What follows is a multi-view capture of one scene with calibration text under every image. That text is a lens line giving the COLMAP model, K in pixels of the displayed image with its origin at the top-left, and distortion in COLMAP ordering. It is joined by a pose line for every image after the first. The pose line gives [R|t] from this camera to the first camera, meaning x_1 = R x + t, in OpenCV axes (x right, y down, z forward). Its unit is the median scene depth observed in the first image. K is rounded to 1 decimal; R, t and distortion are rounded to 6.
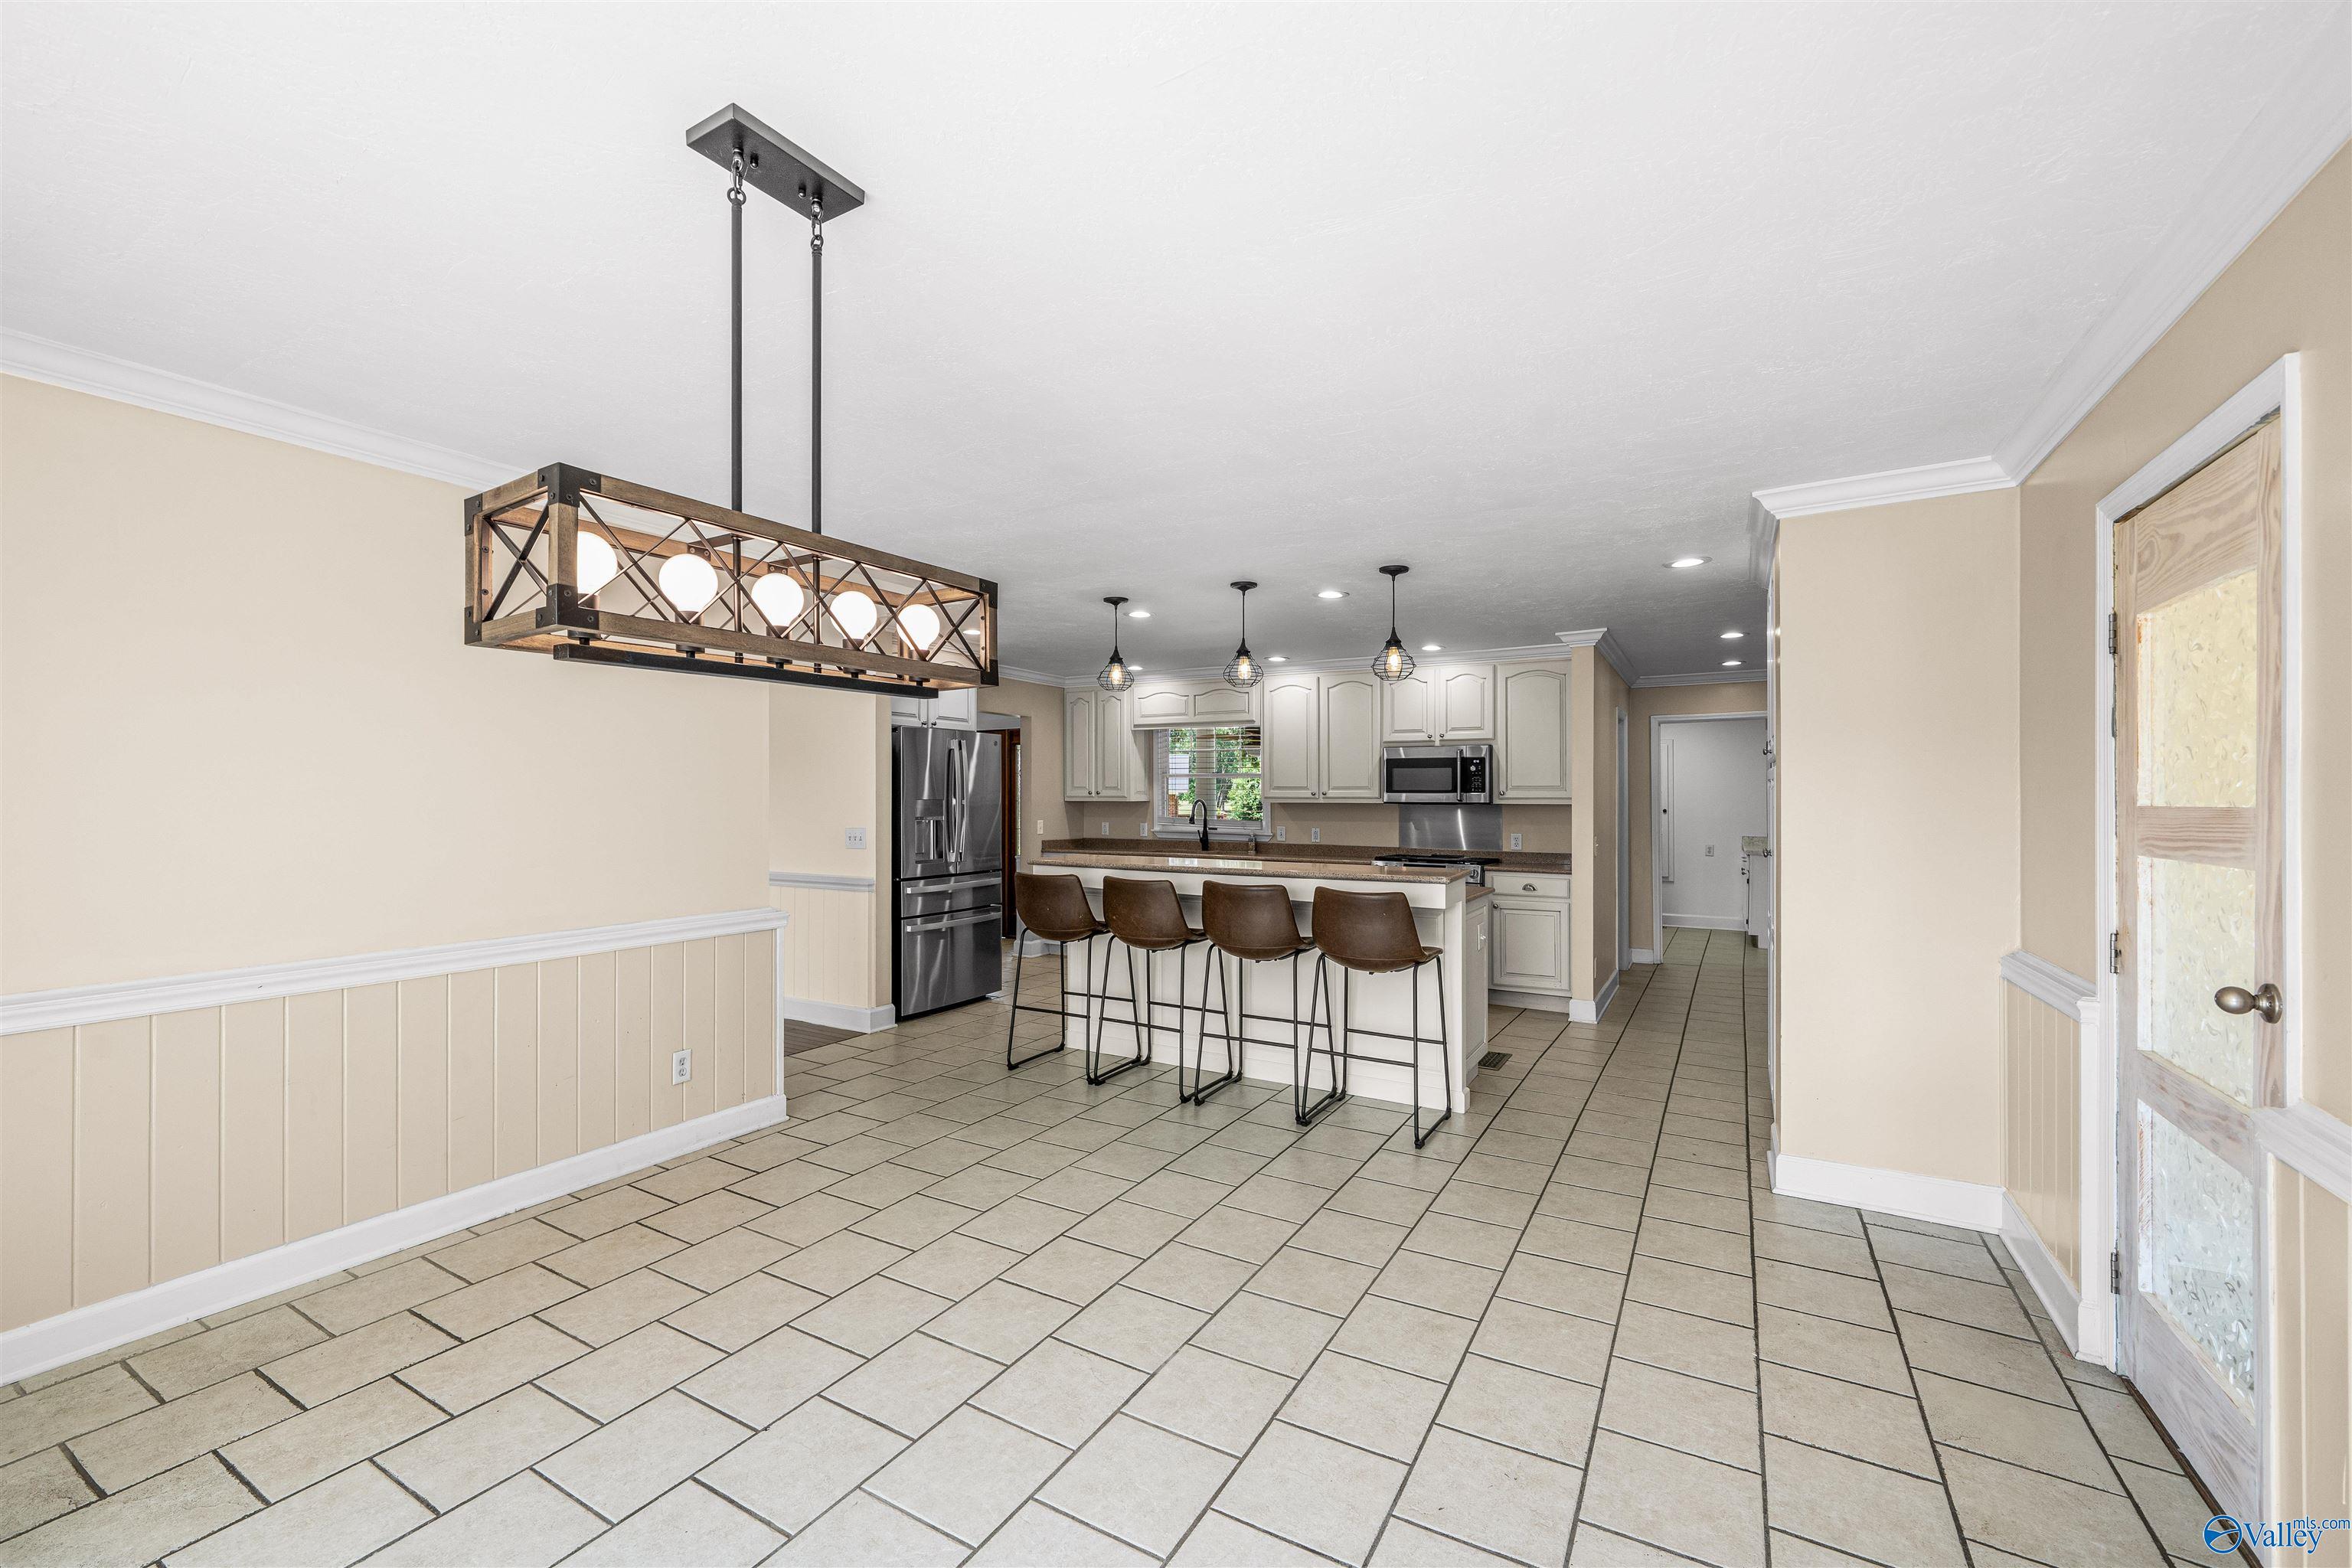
lens RADIAL K [[961.6, 0, 1164.8], [0, 961.6, 794.2], [0, 0, 1]] dist [-0.000487, -0.000036]
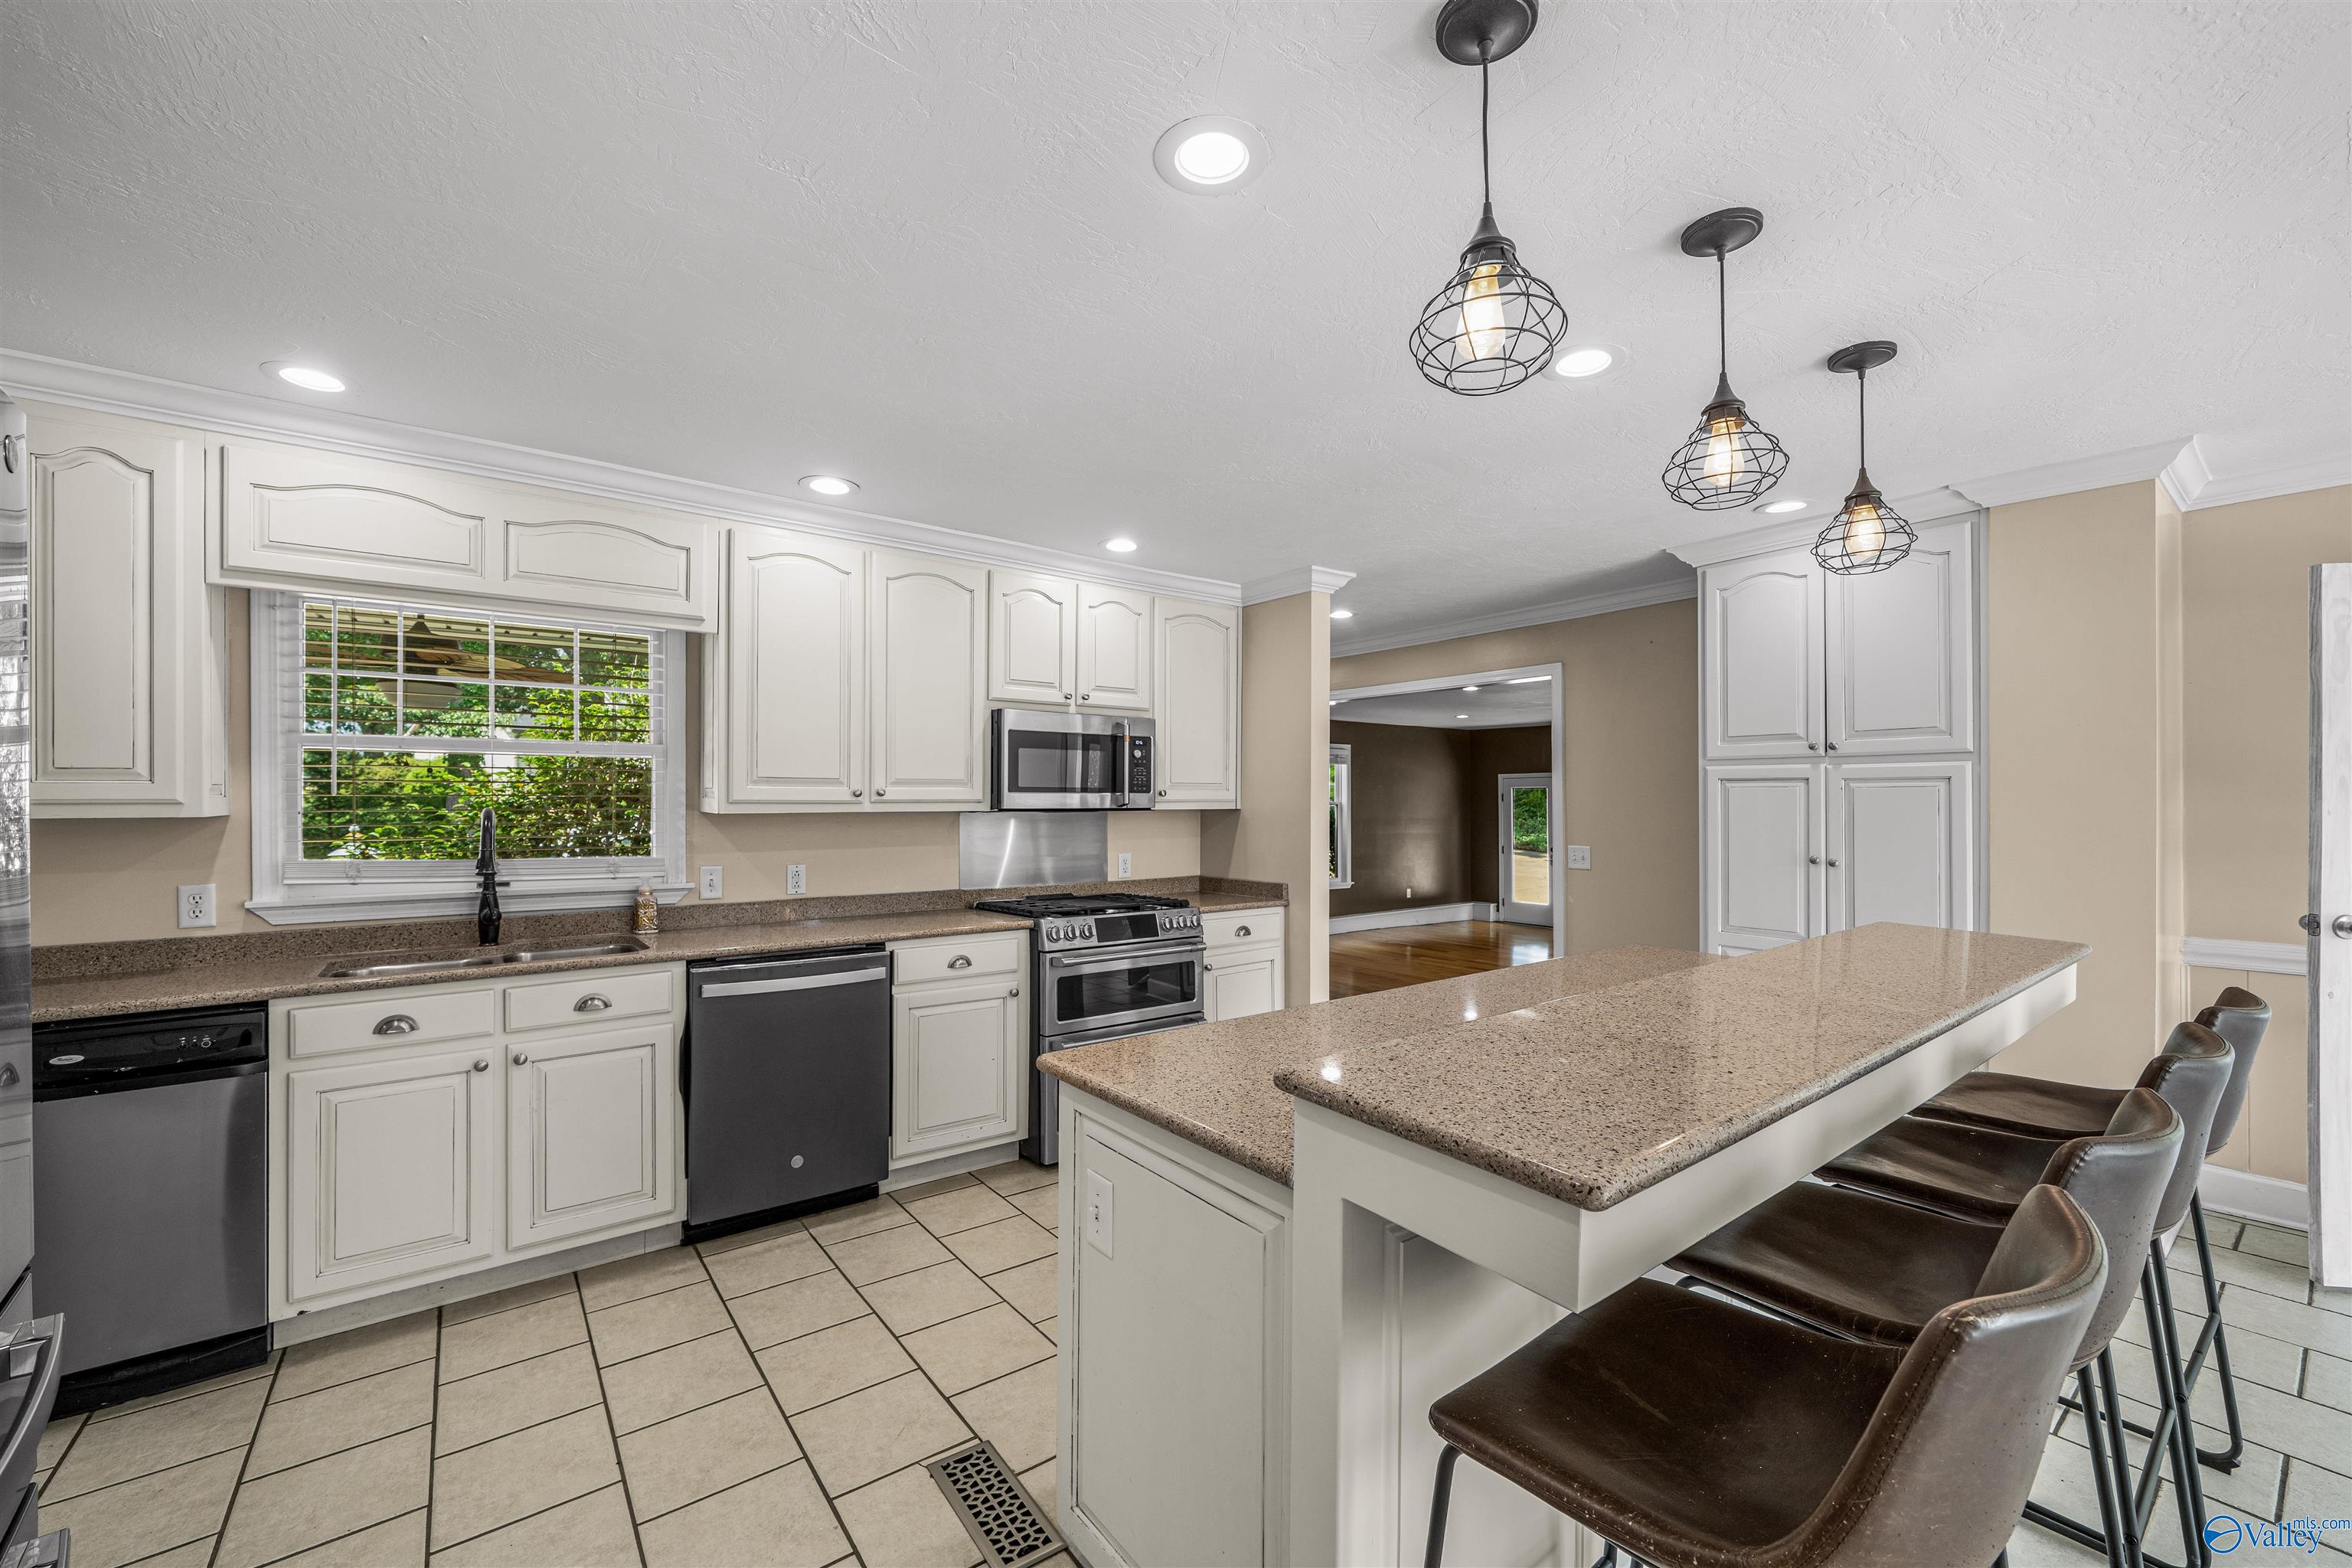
lens RADIAL K [[920.7, 0, 1172.5], [0, 920.7, 805.8], [0, 0, 1]] dist [-0.002436, -0.000202]
pose [[0.378607, -0.011471, 0.925486, -0.211077], [-0.000900, 0.999918, 0.012762, -0.000285], [-0.925557, -0.005665, 0.378566, 0.689578]]
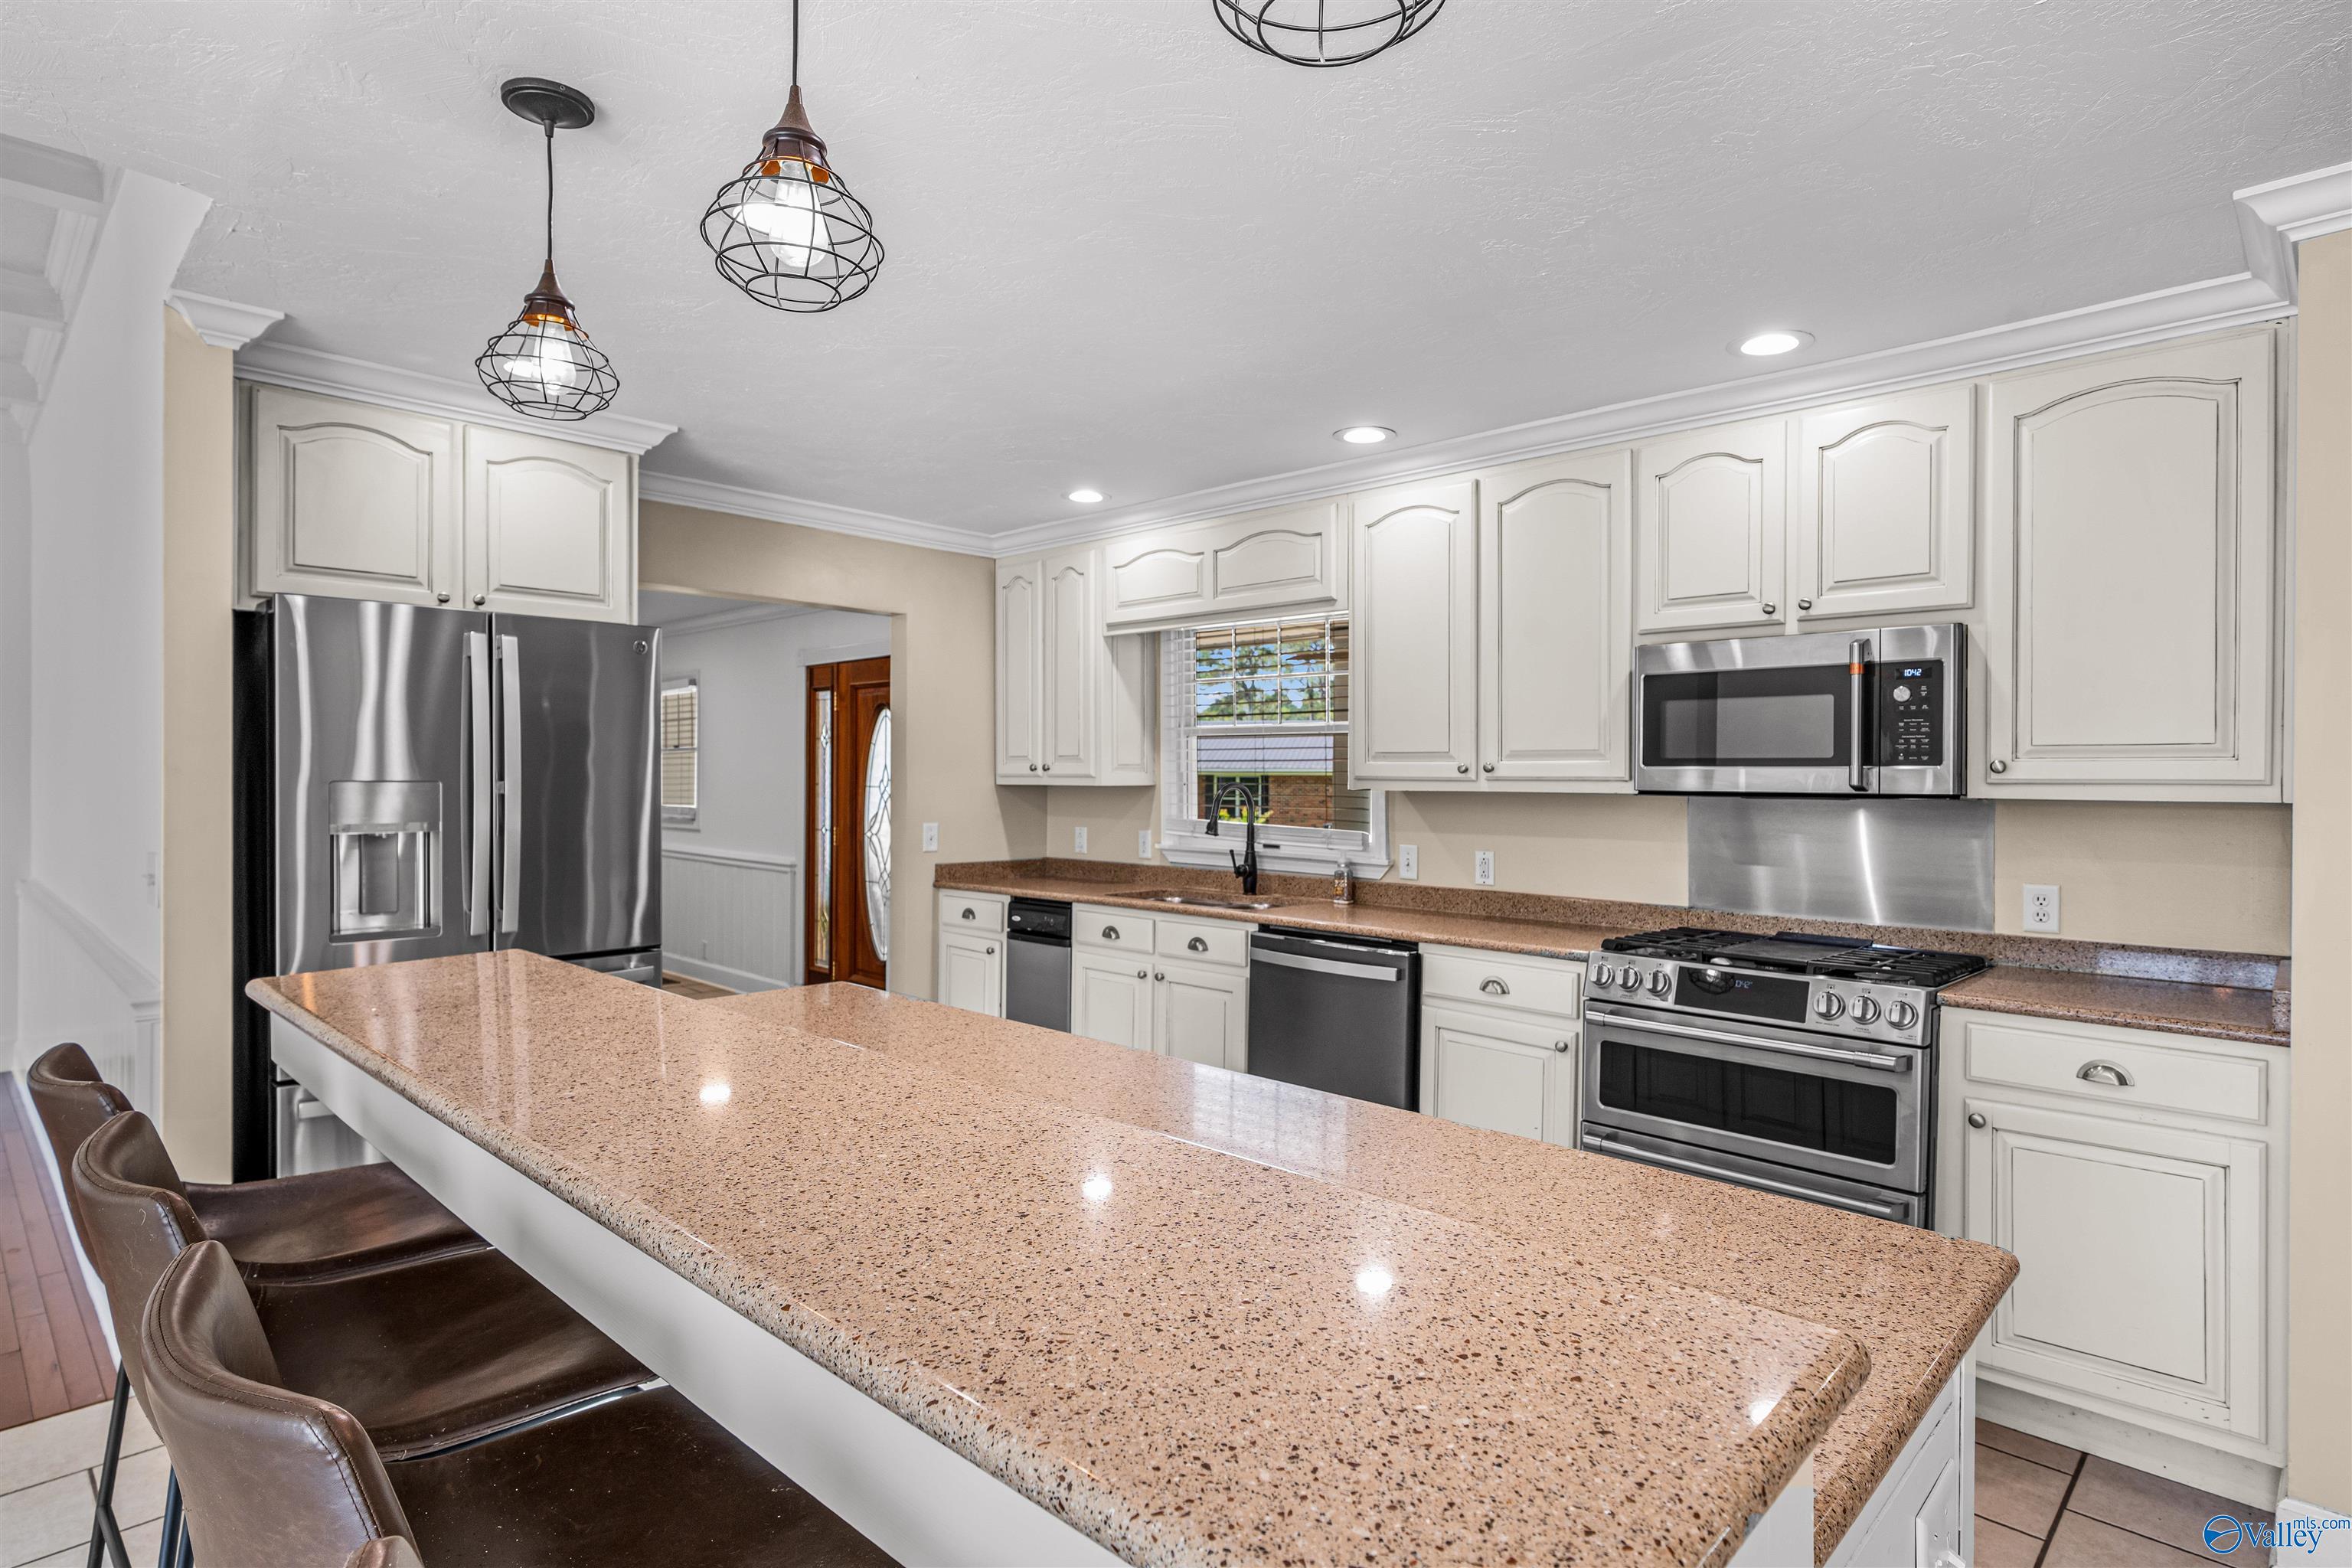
lens RADIAL K [[1231.0, 0, 1179.7], [0, 1231.0, 780.2], [0, 0, 1]] dist [0.027590, 0.000118]
pose [[0.974003, 0.002397, -0.226521, 0.157685], [-0.001327, 0.999987, 0.004876, 0.001954], [0.226530, -0.004449, 0.973994, 0.472587]]
